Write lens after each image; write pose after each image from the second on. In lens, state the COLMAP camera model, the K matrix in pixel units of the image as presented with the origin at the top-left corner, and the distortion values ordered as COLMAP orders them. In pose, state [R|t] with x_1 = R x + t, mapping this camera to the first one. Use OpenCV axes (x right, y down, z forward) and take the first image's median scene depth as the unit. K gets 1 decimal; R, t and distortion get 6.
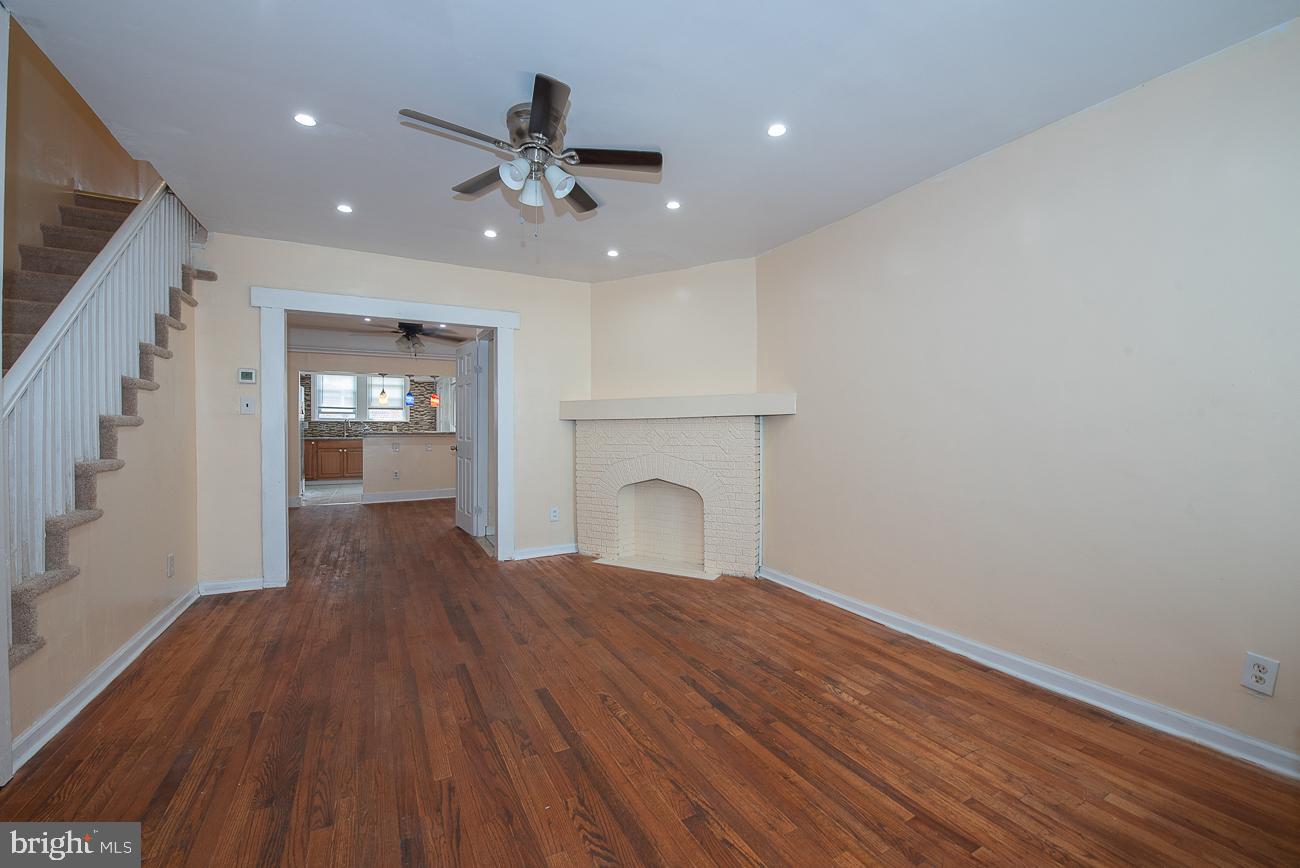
lens RADIAL K [[516.5, 0, 650.0], [0, 516.5, 434.0], [0, 0, 1]] dist [-0.013773, -0.003252]
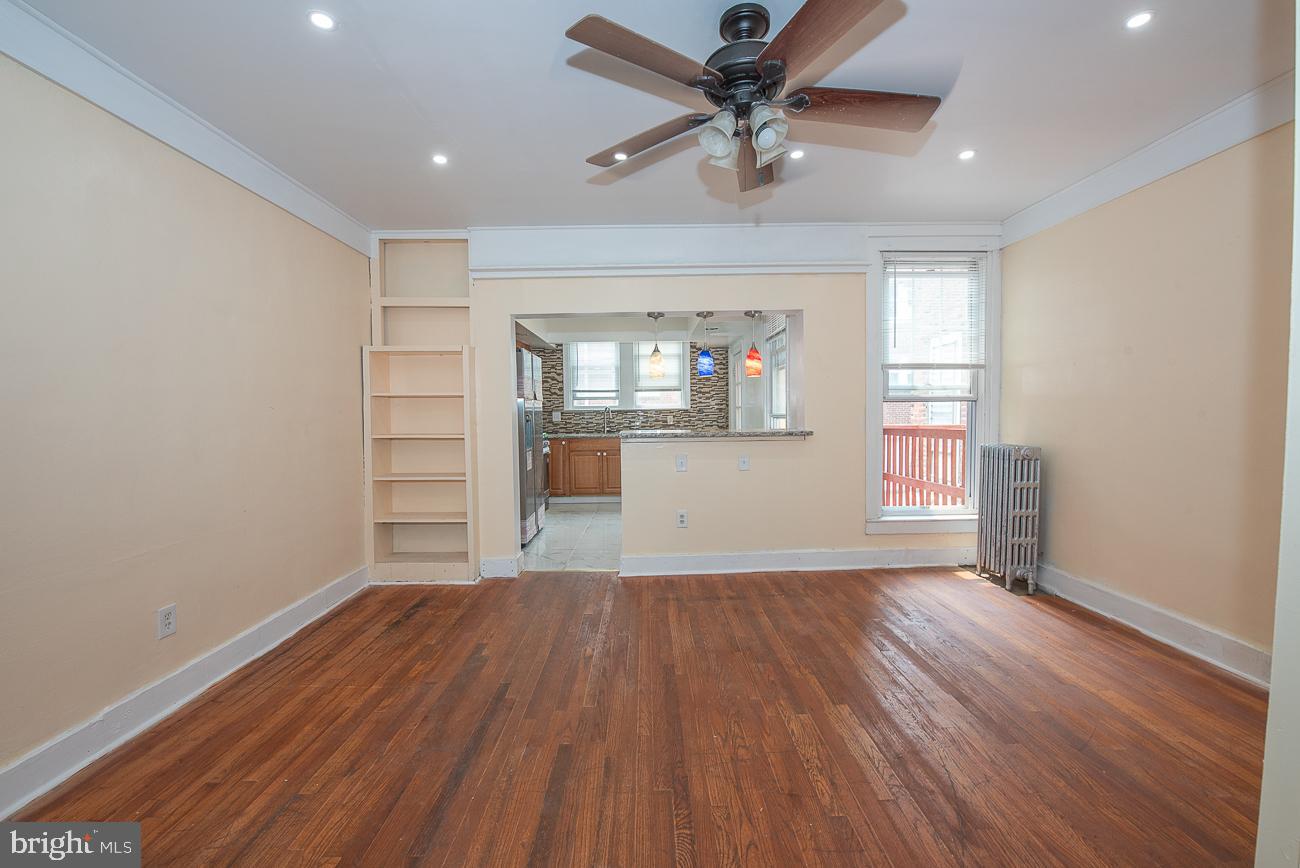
lens RADIAL K [[516.5, 0, 650.0], [0, 516.5, 434.0], [0, 0, 1]] dist [-0.013773, -0.003252]
pose [[0.885410, 0.002719, -0.464804, -0.639932], [0.011643, 0.999539, 0.028026, -0.033664], [0.464666, -0.030226, 0.884970, 1.212683]]
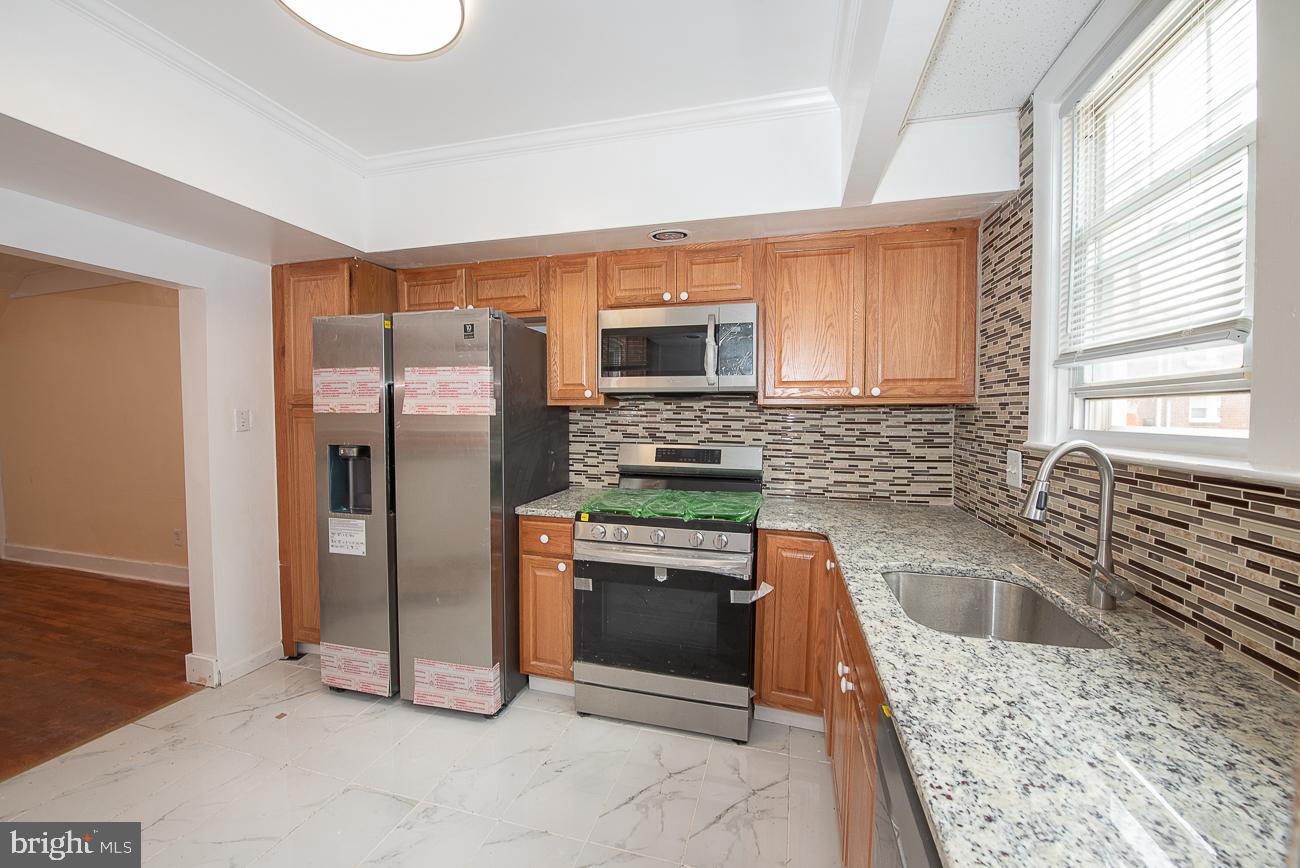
lens RADIAL K [[514.5, 0, 650.0], [0, 514.5, 434.0], [0, 0, 1]] dist [-0.019457, -0.000387]
pose [[-0.682951, 0.018580, -0.730228, -1.313911], [-0.018395, 0.998922, 0.042620, -0.098992], [0.730232, 0.042540, -0.681873, 2.965458]]
